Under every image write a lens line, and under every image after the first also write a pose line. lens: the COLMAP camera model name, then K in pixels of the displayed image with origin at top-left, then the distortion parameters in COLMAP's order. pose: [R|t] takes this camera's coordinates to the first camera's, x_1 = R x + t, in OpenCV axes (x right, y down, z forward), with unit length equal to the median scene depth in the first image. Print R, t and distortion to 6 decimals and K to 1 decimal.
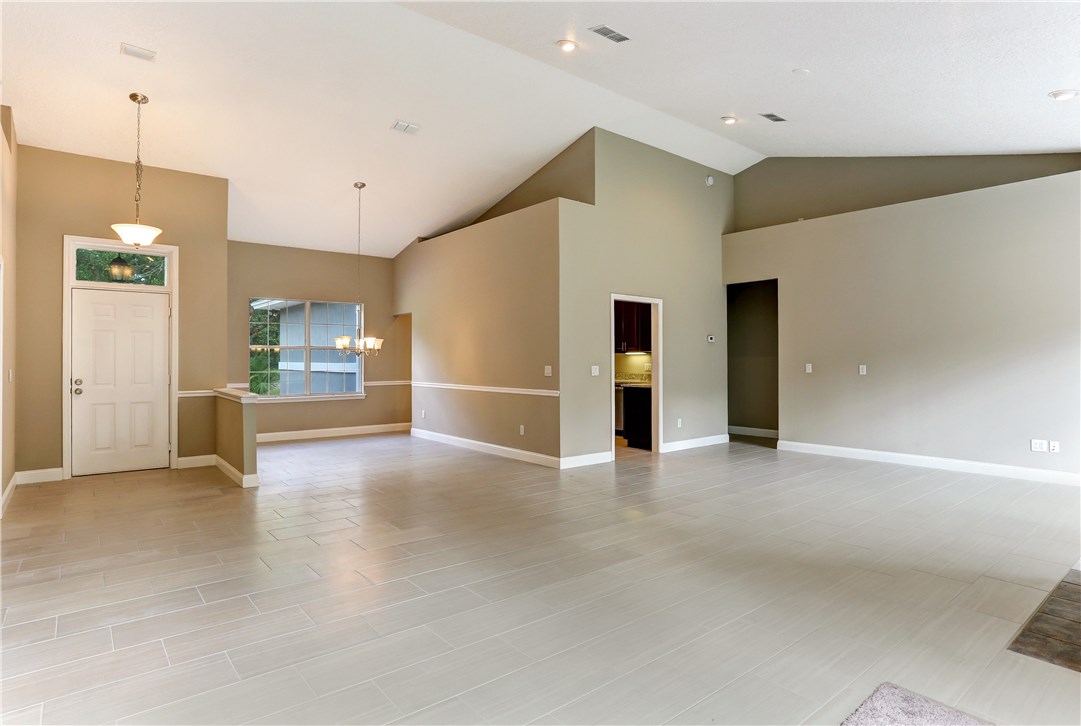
lens RADIAL K [[556.3, 0, 527.7], [0, 556.3, 365.8], [0, 0, 1]] dist [-0.053418, 0.027682]
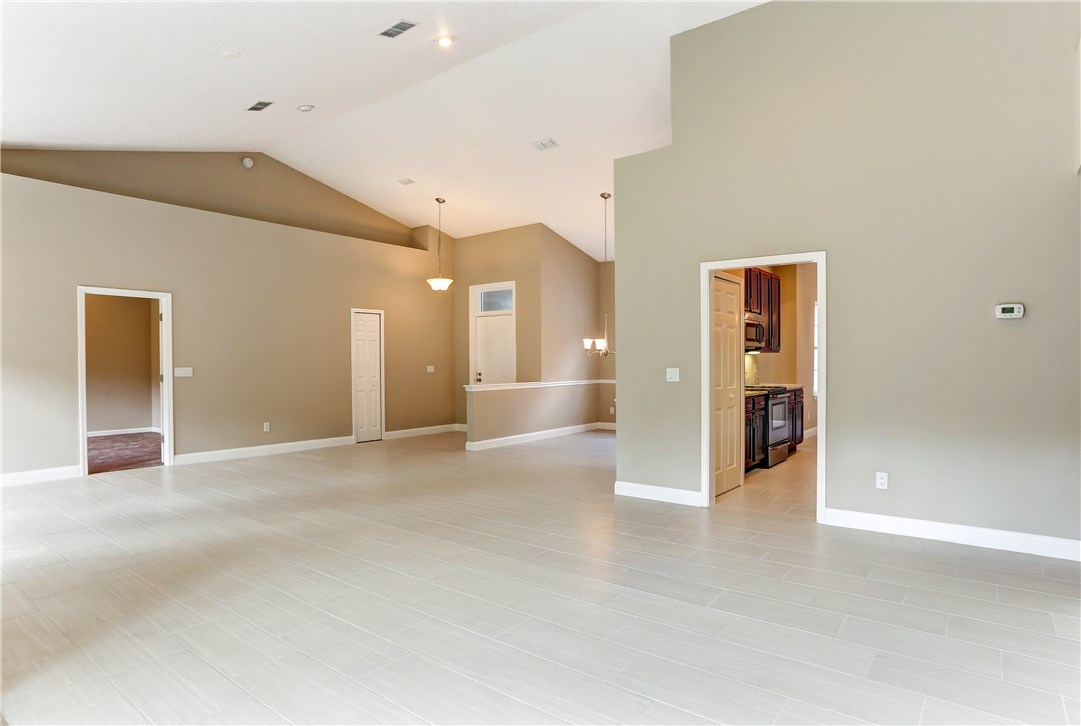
lens RADIAL K [[556.3, 0, 527.7], [0, 556.3, 365.8], [0, 0, 1]] dist [-0.053418, 0.027682]
pose [[0.287863, 0.007764, -0.957640, 0.817600], [-0.007315, 0.999956, 0.005908, -0.006447], [0.957644, 0.005305, 0.287907, 0.652095]]
